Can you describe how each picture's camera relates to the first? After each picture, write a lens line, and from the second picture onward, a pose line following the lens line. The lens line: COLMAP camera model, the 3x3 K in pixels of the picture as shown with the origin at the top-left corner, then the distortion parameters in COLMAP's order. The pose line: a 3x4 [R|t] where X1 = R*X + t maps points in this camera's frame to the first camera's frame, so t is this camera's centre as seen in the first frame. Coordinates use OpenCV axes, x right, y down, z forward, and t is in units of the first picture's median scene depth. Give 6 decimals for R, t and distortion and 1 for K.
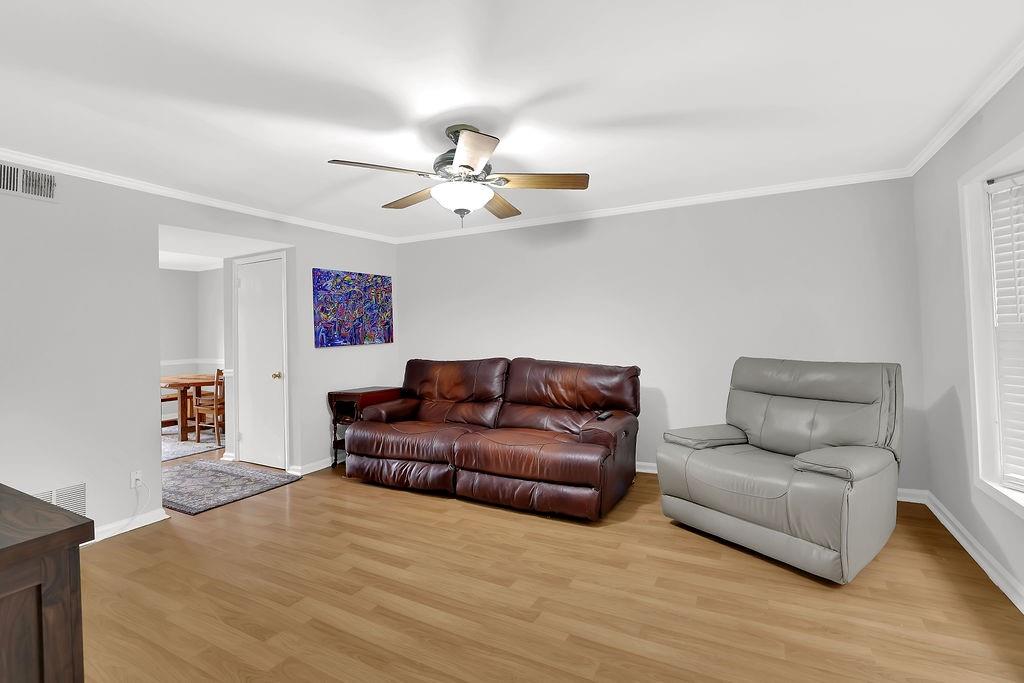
lens RADIAL K [[463.7, 0, 510.0], [0, 463.7, 339.7], [0, 0, 1]] dist [-0.014559, 0.000773]
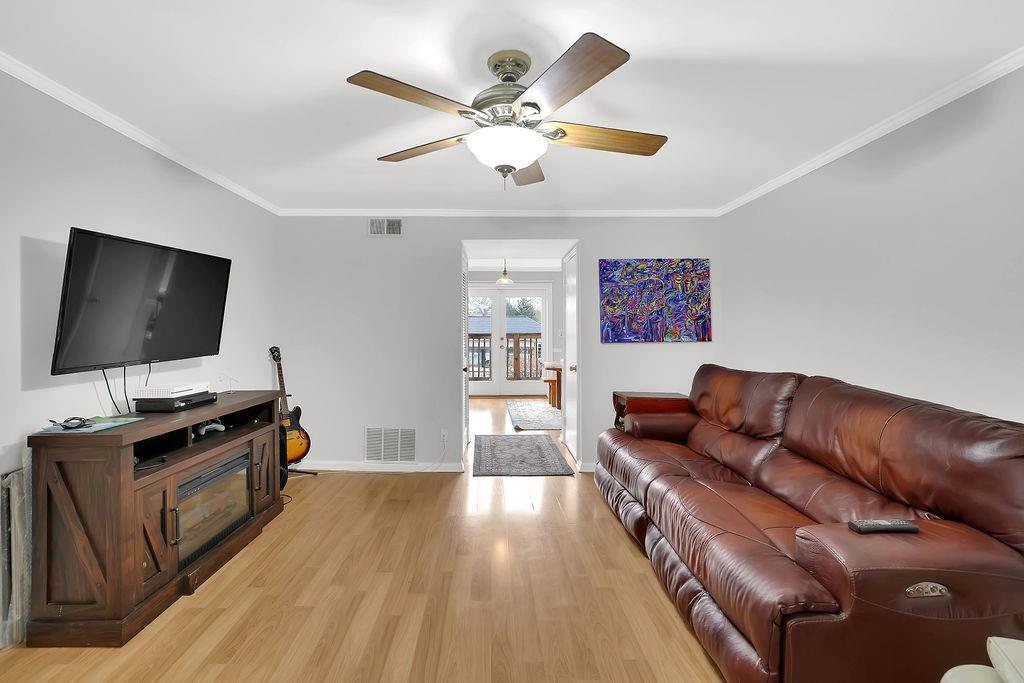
lens RADIAL K [[463.7, 0, 492.2], [0, 463.7, 326.4], [0, 0, 1]] dist [-0.014559, 0.000773]
pose [[0.474629, 0.014946, -0.880059, 0.301198], [-0.028911, 0.999581, 0.001383, -0.010938], [0.879711, 0.024787, 0.474862, 0.338530]]
